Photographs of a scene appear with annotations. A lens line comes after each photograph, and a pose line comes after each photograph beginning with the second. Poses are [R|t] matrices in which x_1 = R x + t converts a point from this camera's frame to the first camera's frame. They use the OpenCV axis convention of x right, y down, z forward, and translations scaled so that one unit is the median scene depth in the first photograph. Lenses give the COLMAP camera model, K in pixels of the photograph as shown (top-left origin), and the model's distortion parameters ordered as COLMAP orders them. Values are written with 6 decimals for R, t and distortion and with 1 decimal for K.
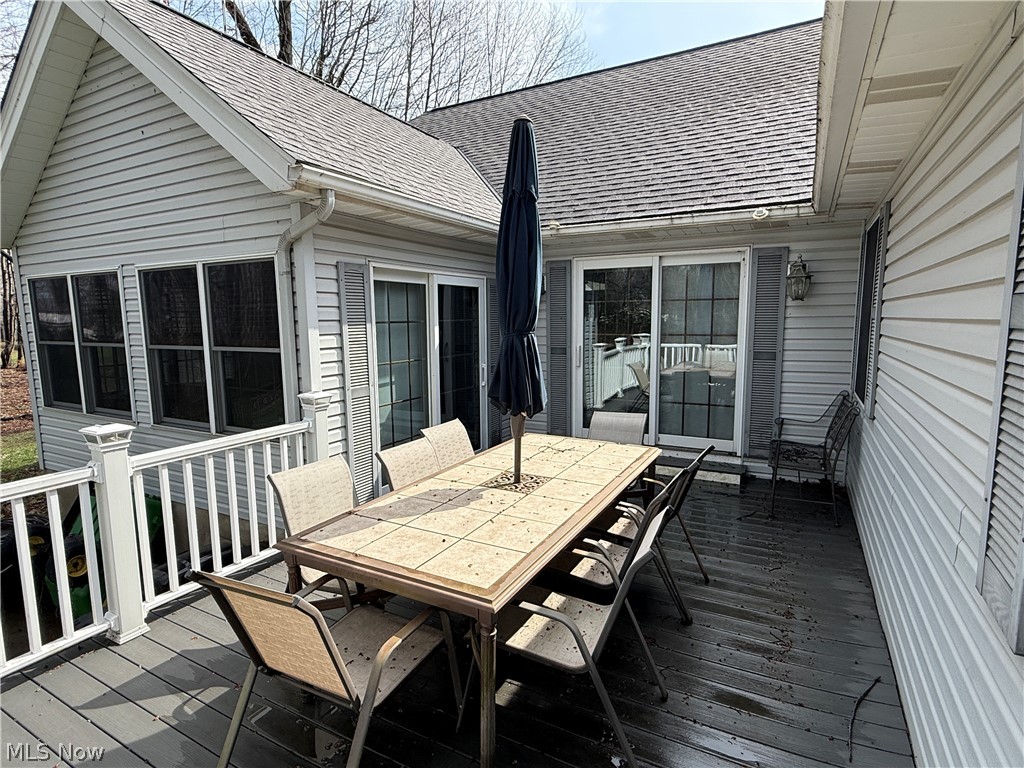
lens RADIAL K [[530.0, 0, 512.0], [0, 530.0, 384.0], [0, 0, 1]] dist [0.000111, 0.016579]
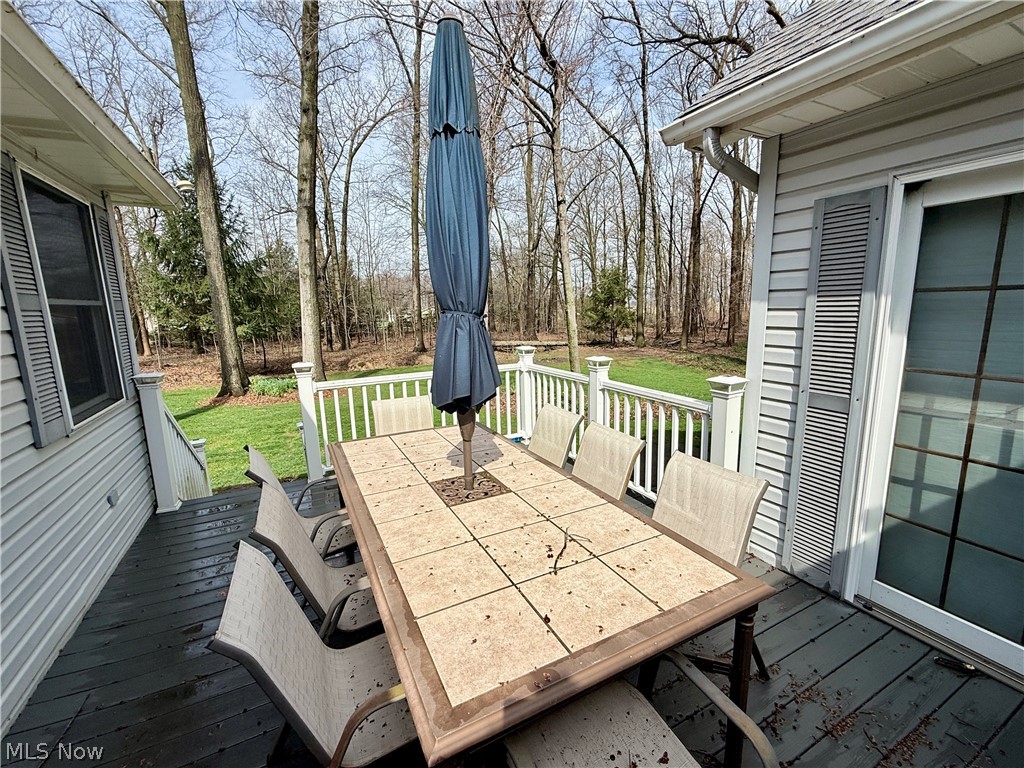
lens RADIAL K [[444.8, 0, 512.0], [0, 444.8, 384.0], [0, 0, 1]] dist [0.000062, -0.000003]
pose [[-0.559818, 0.173118, -0.810330, 0.498123], [-0.077579, 0.962686, 0.259263, -0.160307], [0.824976, 0.208005, -0.525499, 1.332288]]
